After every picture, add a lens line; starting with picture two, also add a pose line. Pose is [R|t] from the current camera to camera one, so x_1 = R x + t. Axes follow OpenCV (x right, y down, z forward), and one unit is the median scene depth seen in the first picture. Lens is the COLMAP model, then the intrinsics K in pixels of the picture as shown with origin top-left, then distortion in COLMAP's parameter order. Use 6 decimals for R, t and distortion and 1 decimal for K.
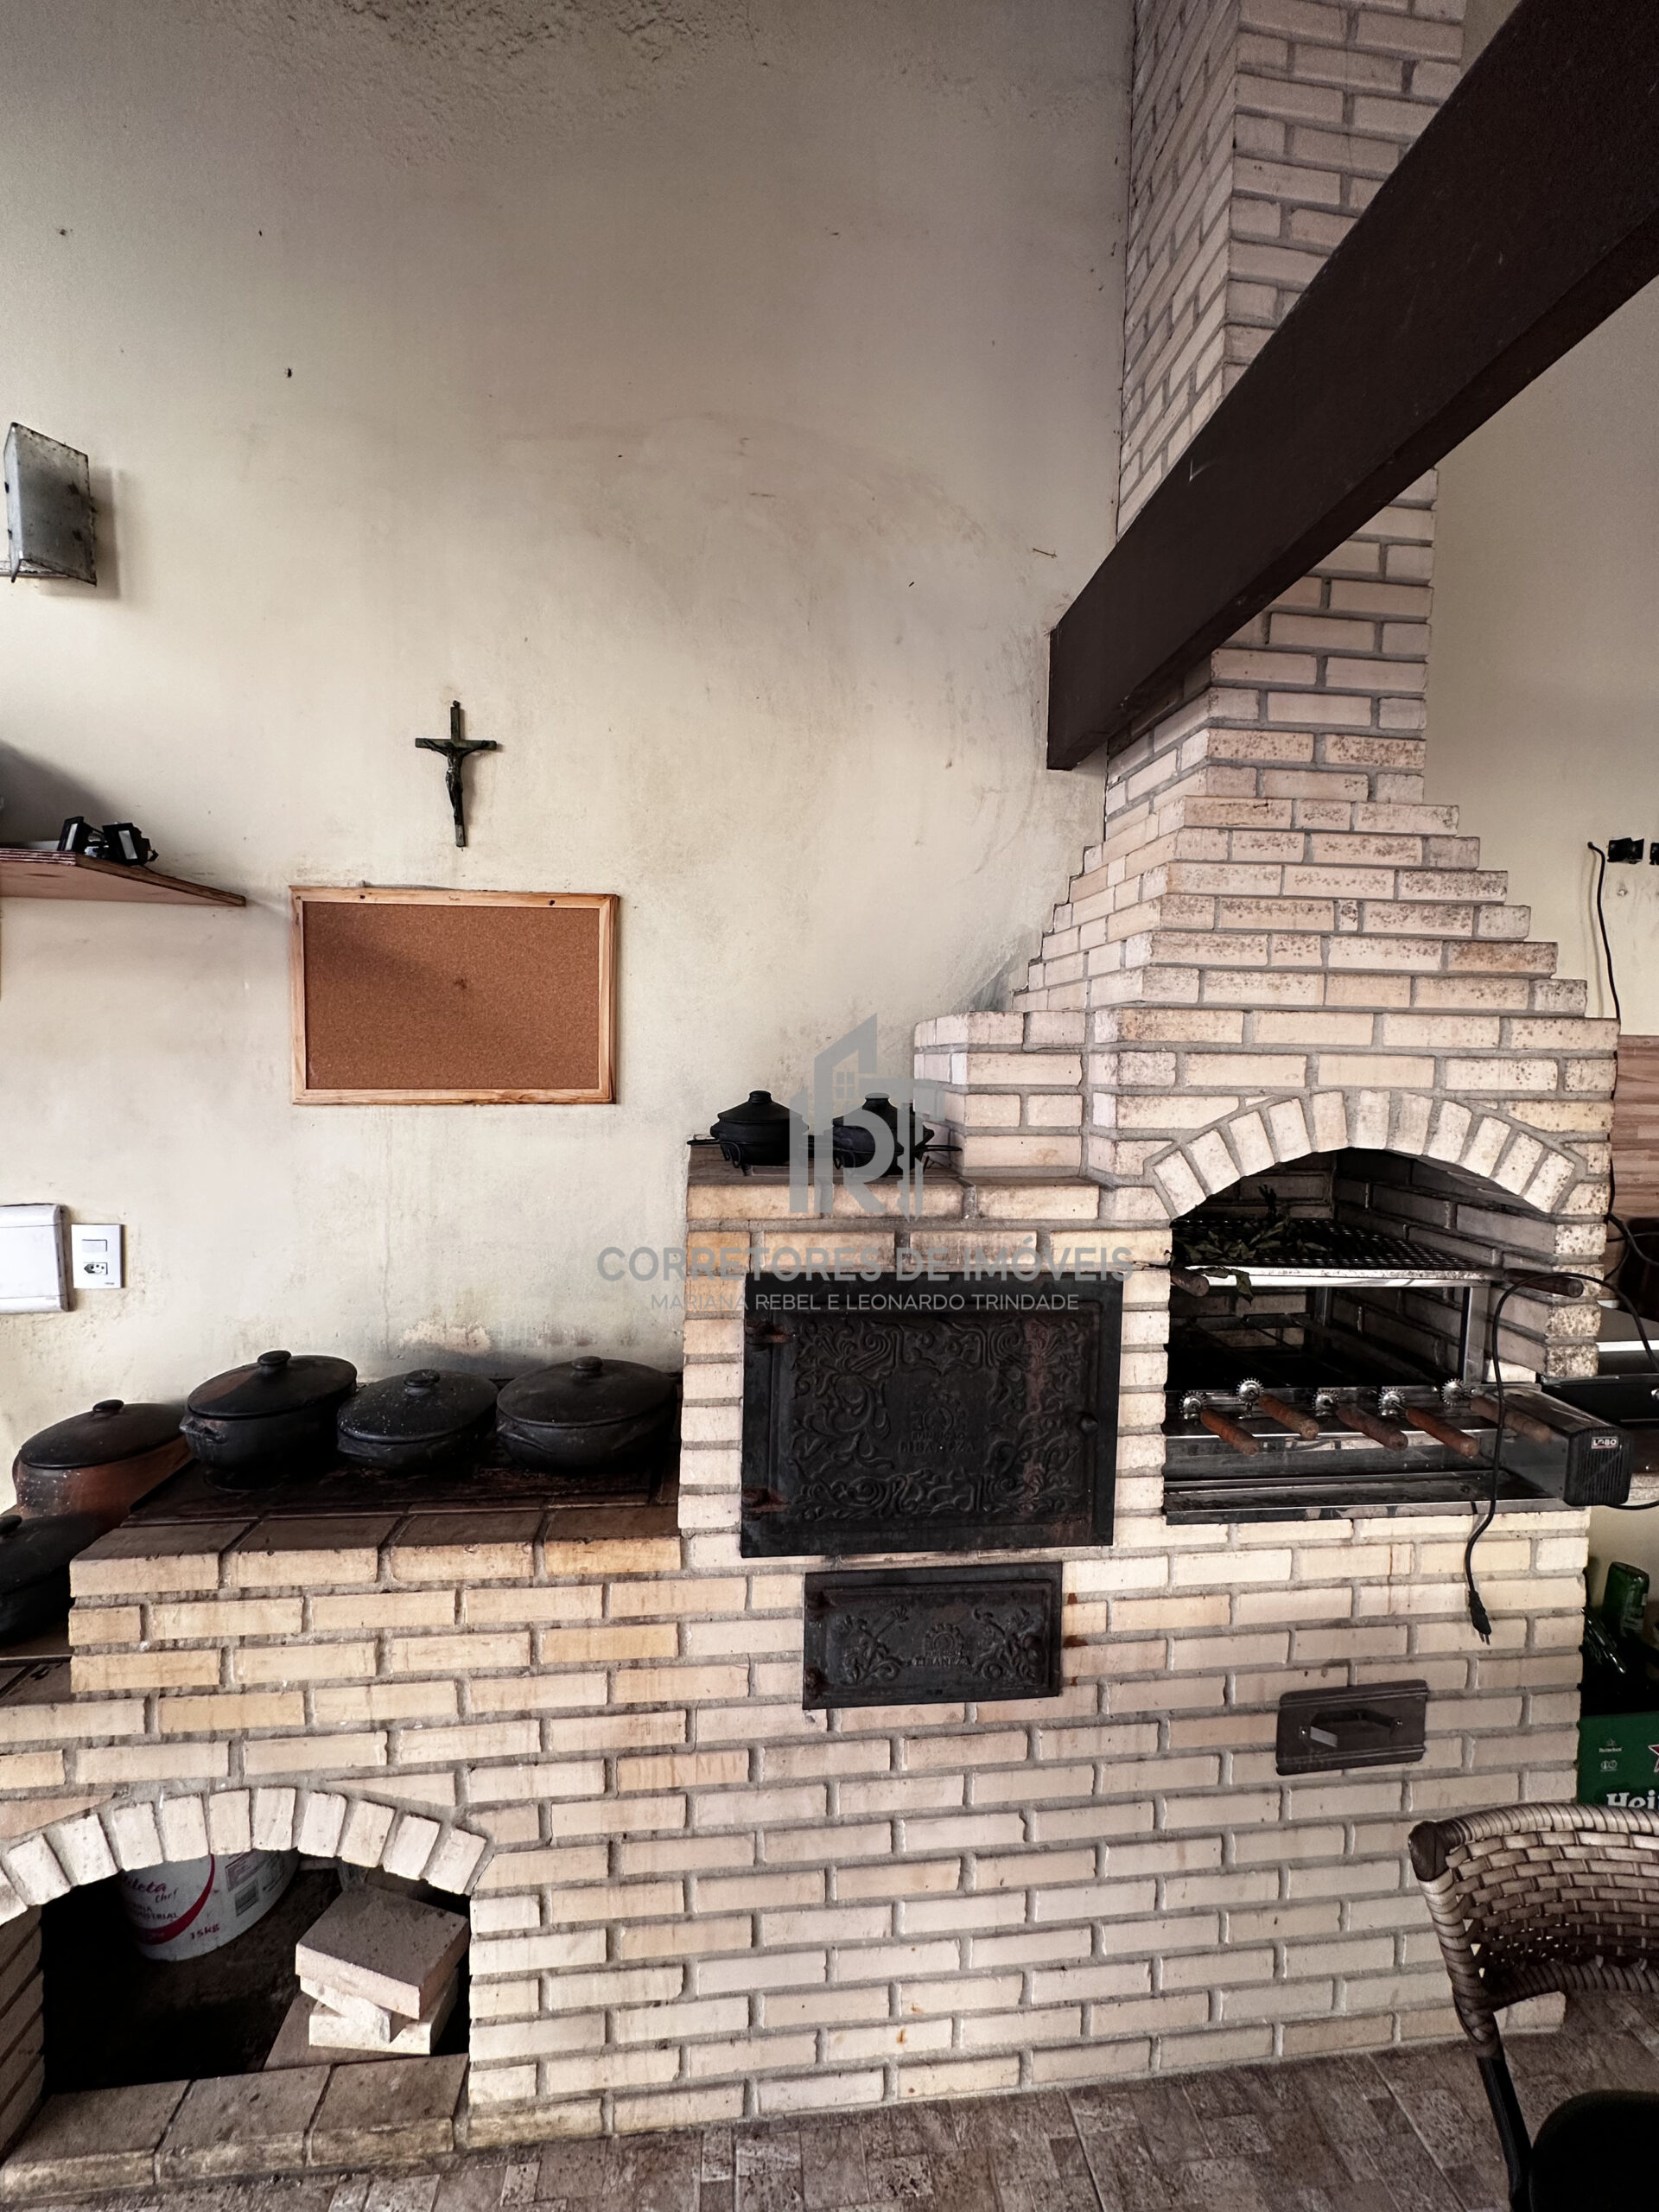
lens RADIAL K [[888.4, 0, 834.3], [0, 888.4, 1104.4], [0, 0, 1]] dist [-0.002388, 0.000217]
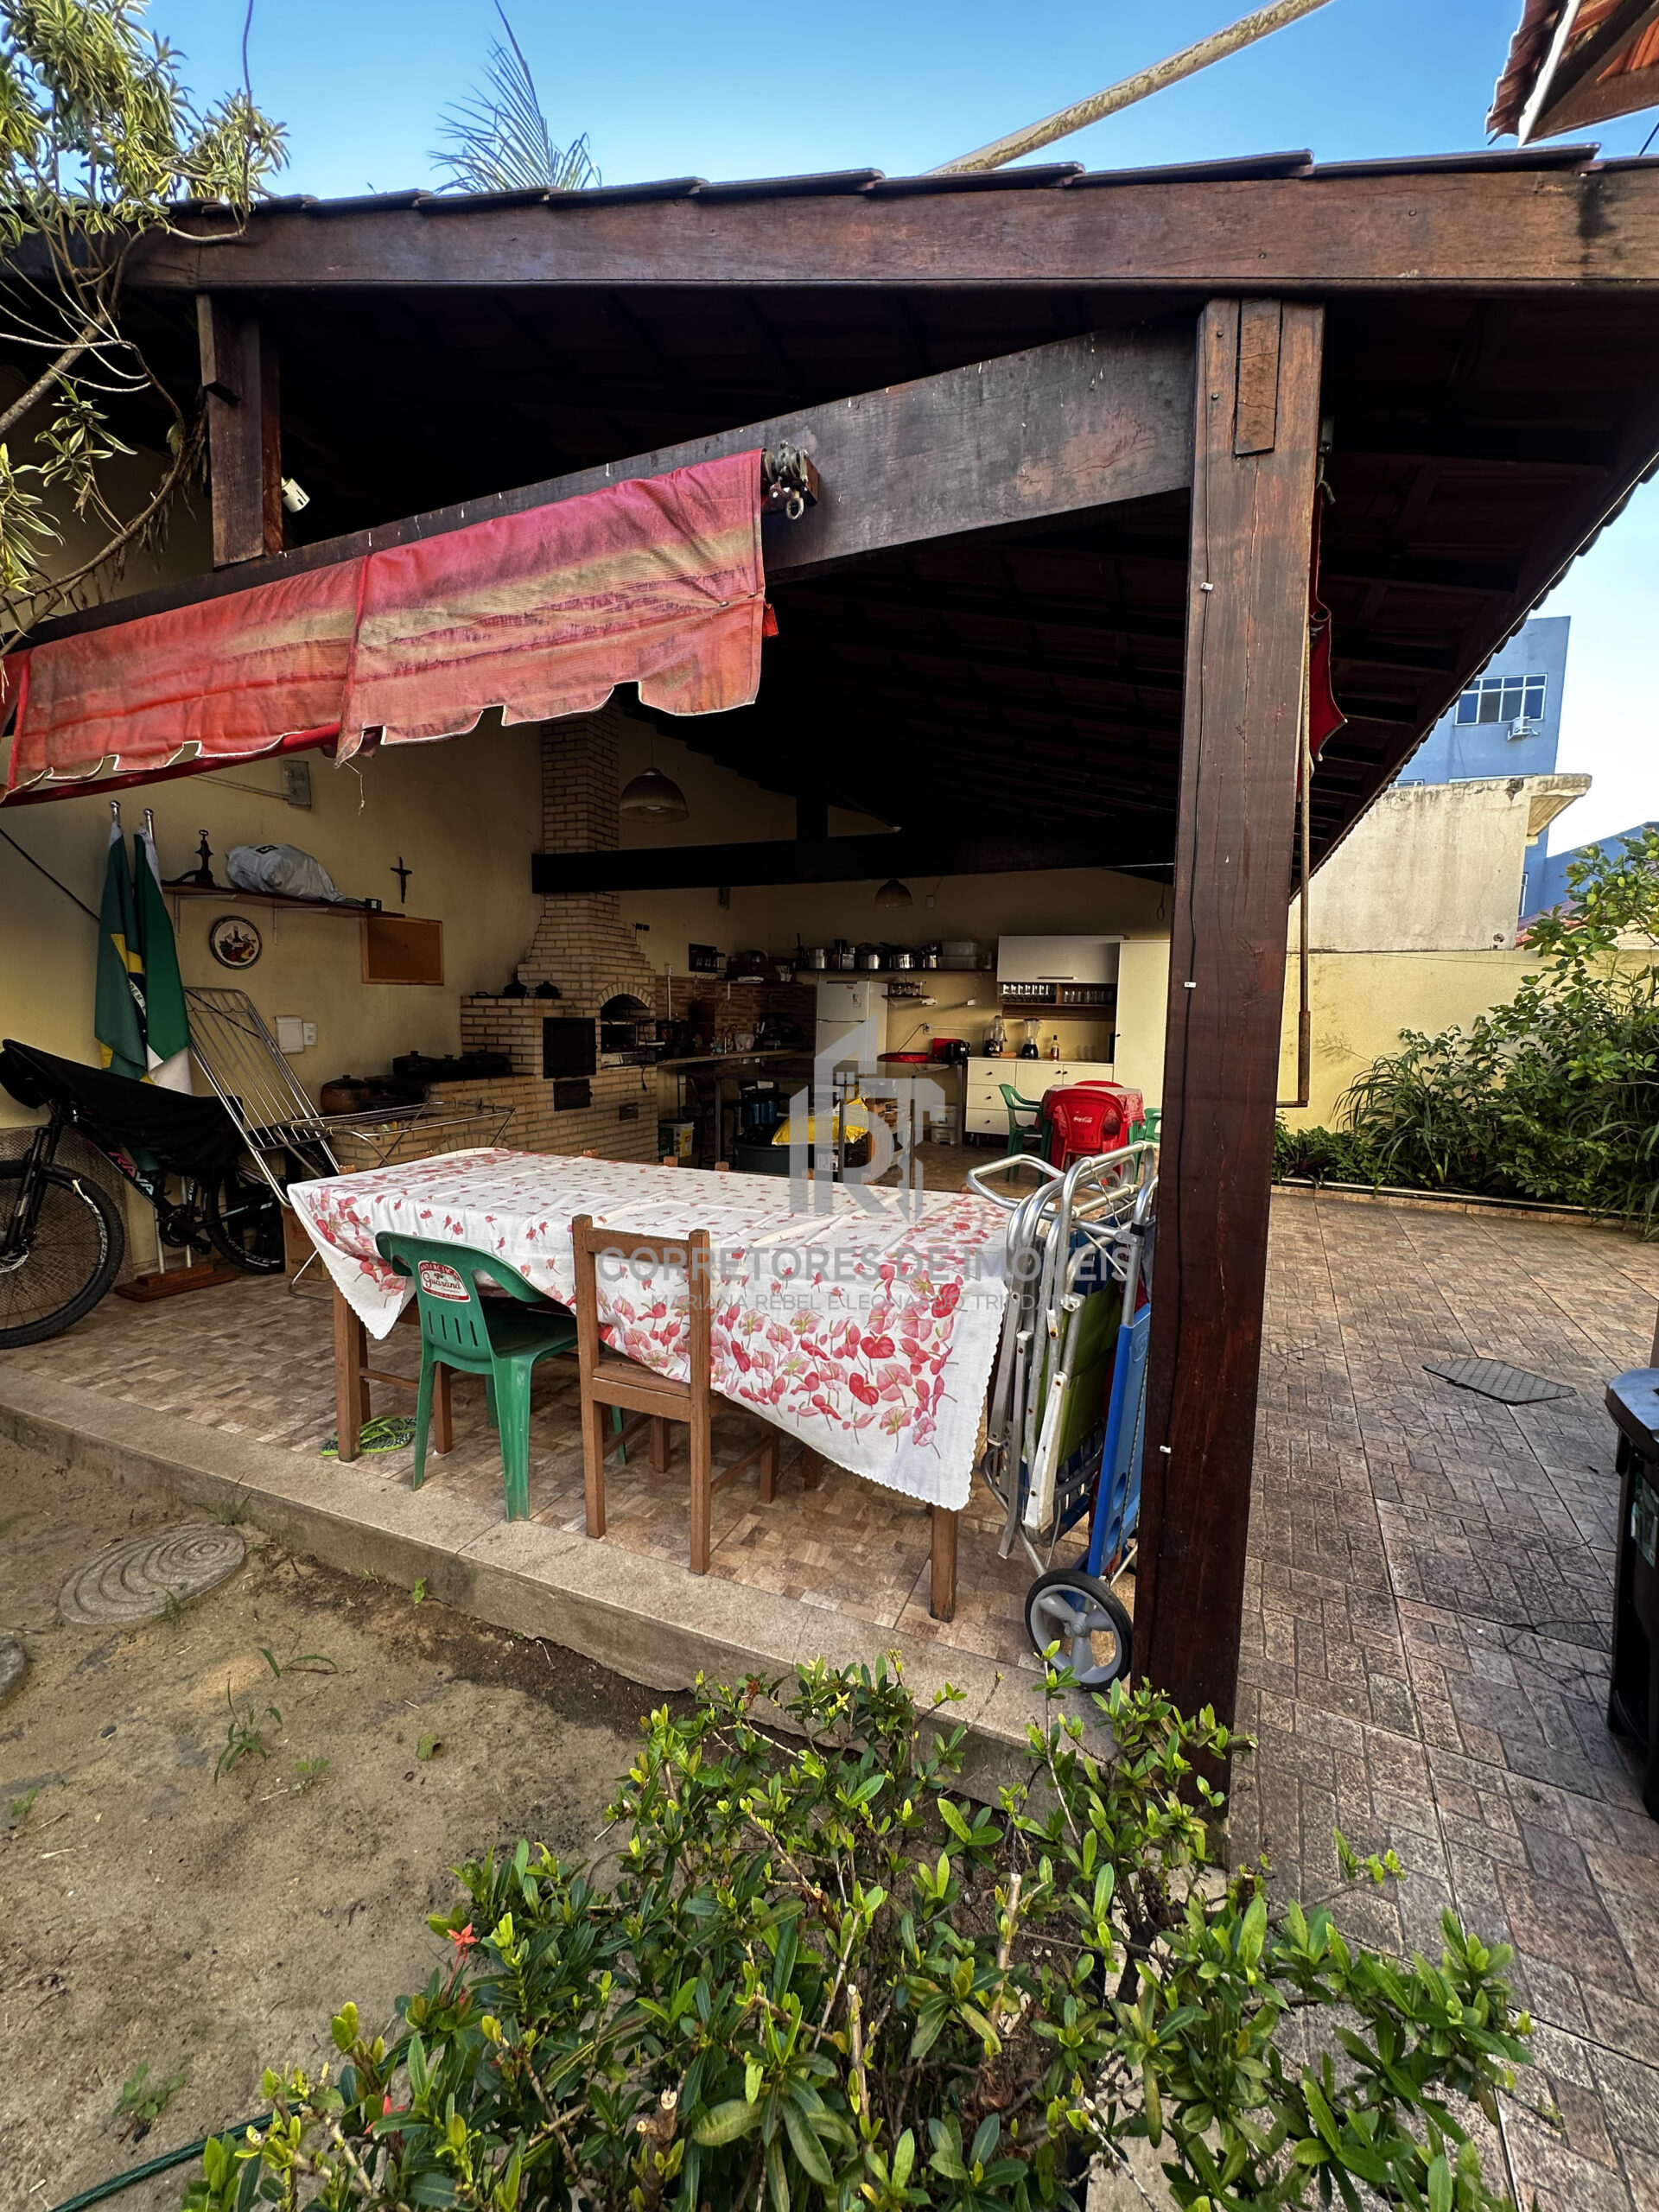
lens RADIAL K [[880.8, 0, 831.1], [0, 880.8, 1104.1], [0, 0, 1]] dist [-0.001915, 0.000424]
pose [[0.478044, -0.098715, 0.872771, -3.243429], [0.042792, 0.995102, 0.089113, 0.275310], [-0.877293, -0.005252, 0.479927, -2.408660]]
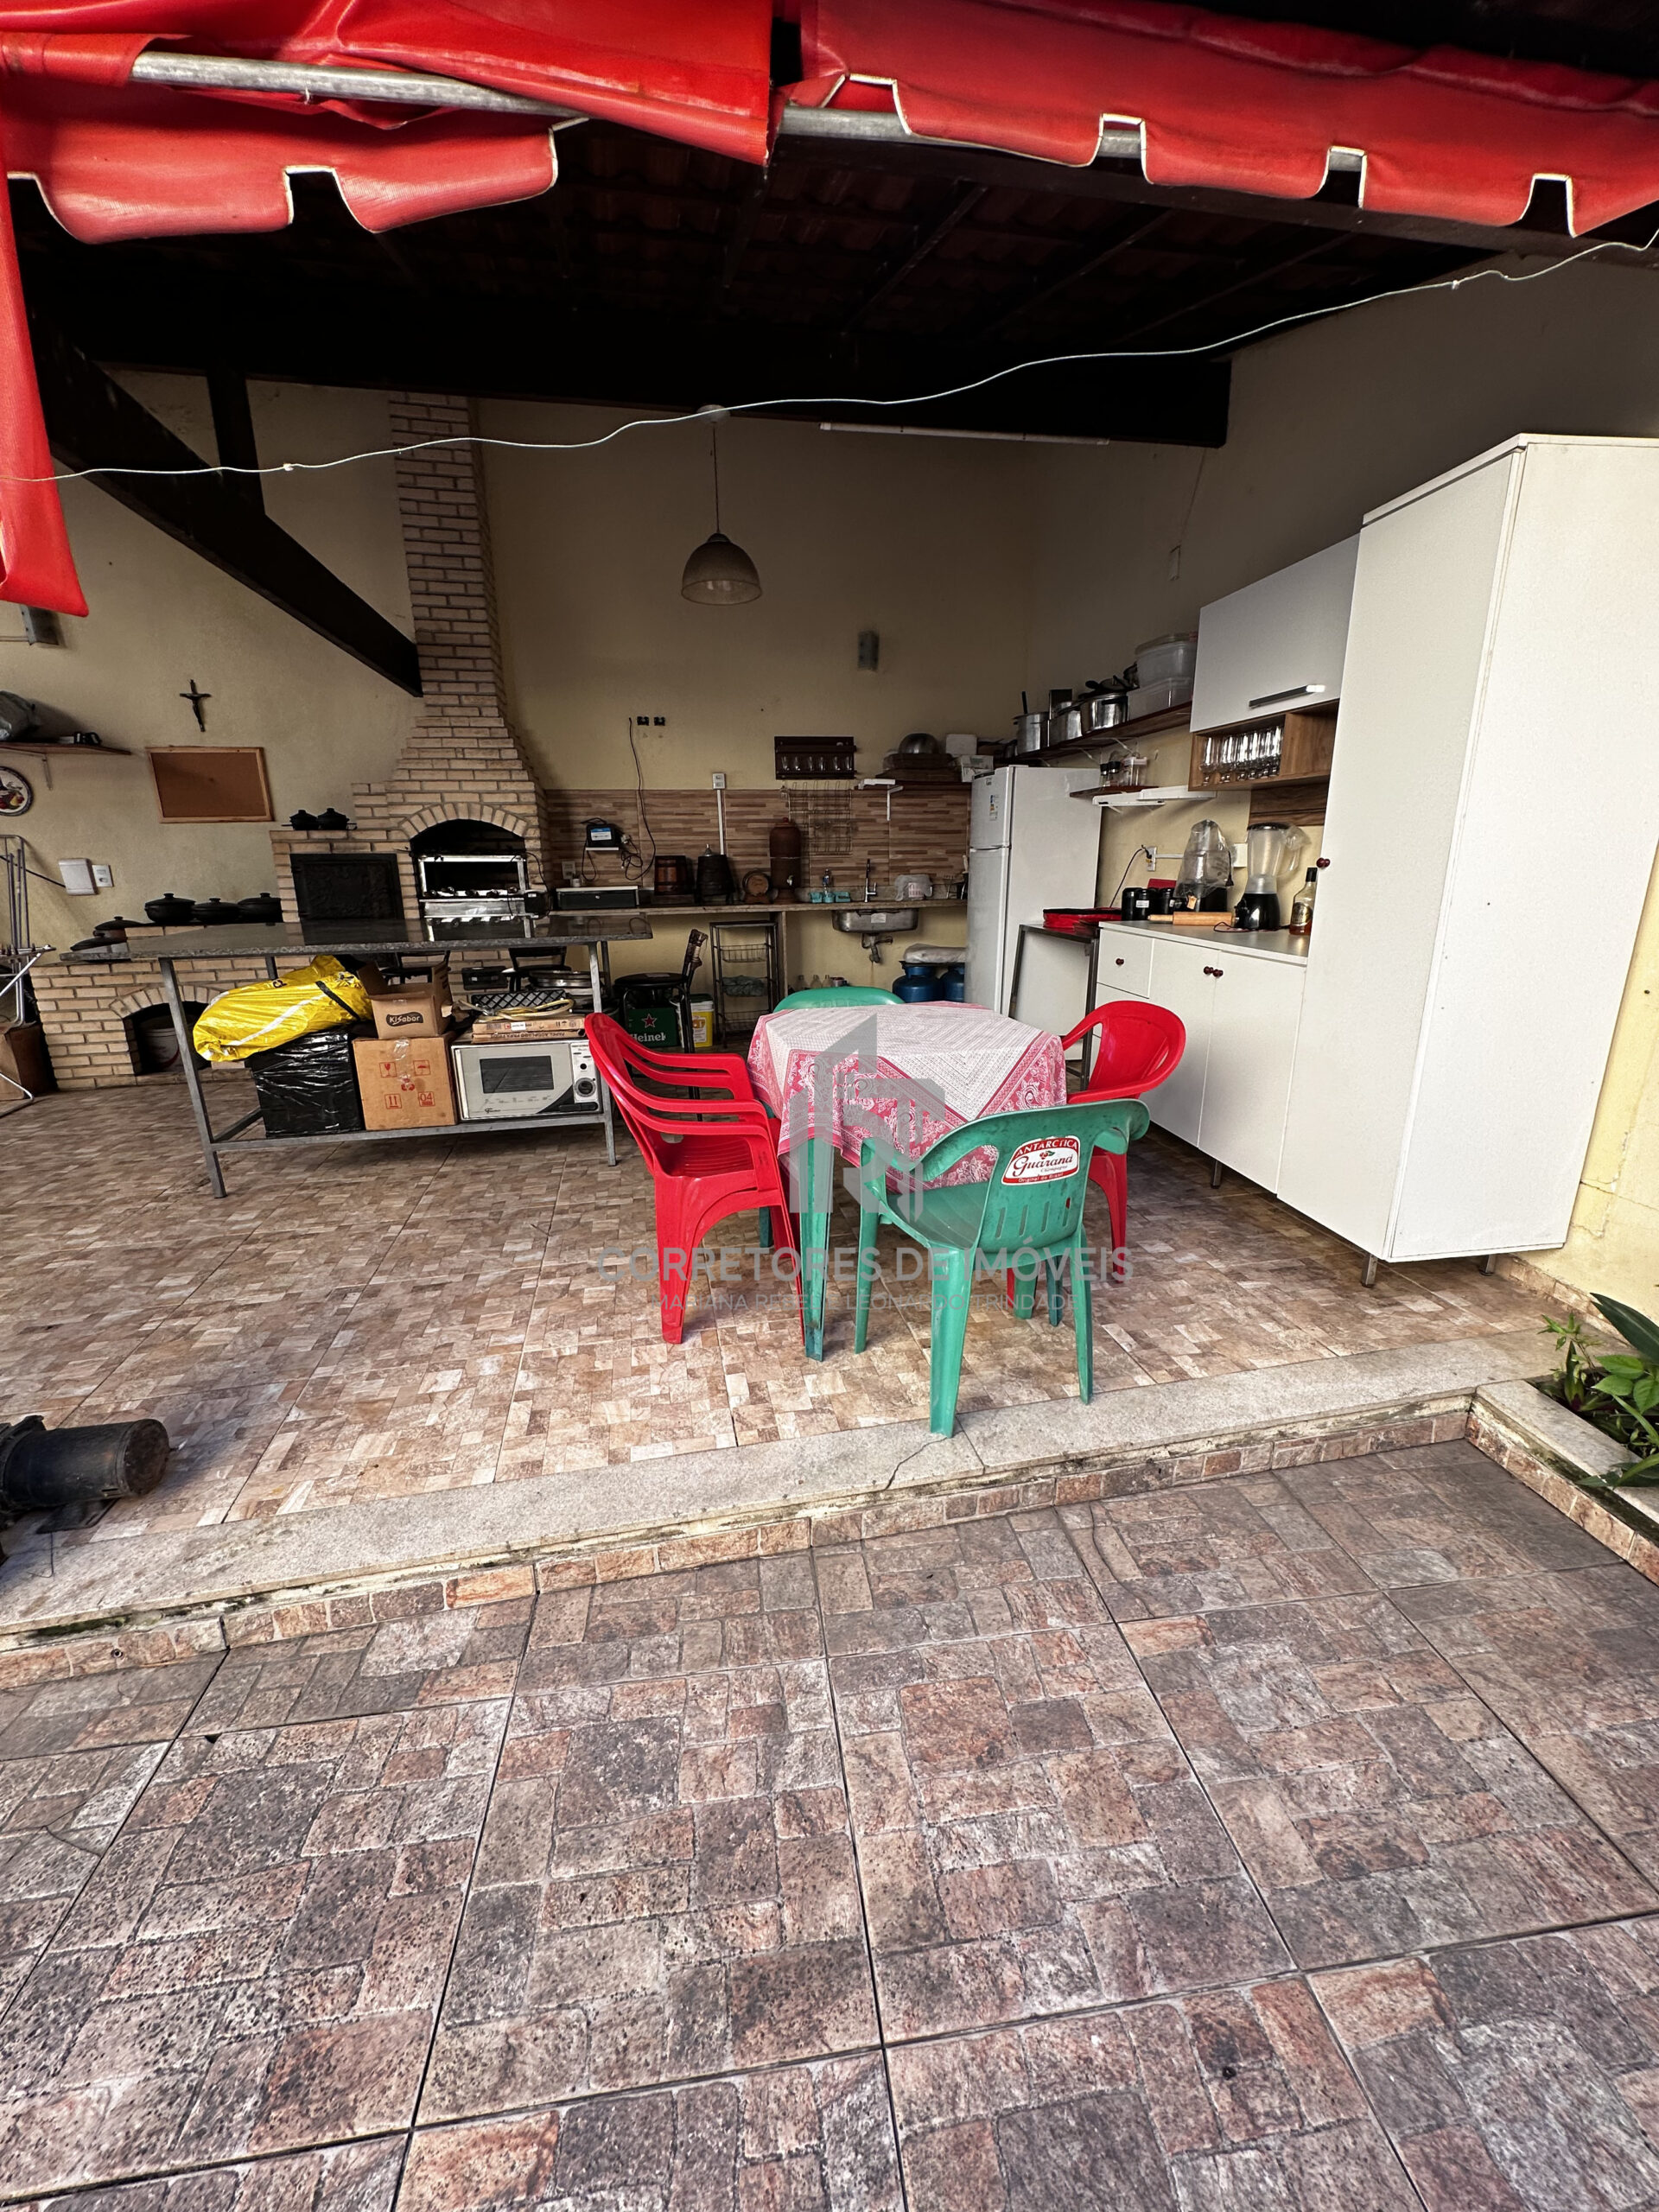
lens RADIAL K [[880.8, 0, 831.1], [0, 880.8, 1104.1], [0, 0, 1]] dist [-0.001915, 0.000424]
pose [[0.994889, -0.055200, 0.084551, 1.762867], [0.036082, 0.976410, 0.212891, 0.490172], [-0.094308, -0.208752, 0.973411, -3.028949]]
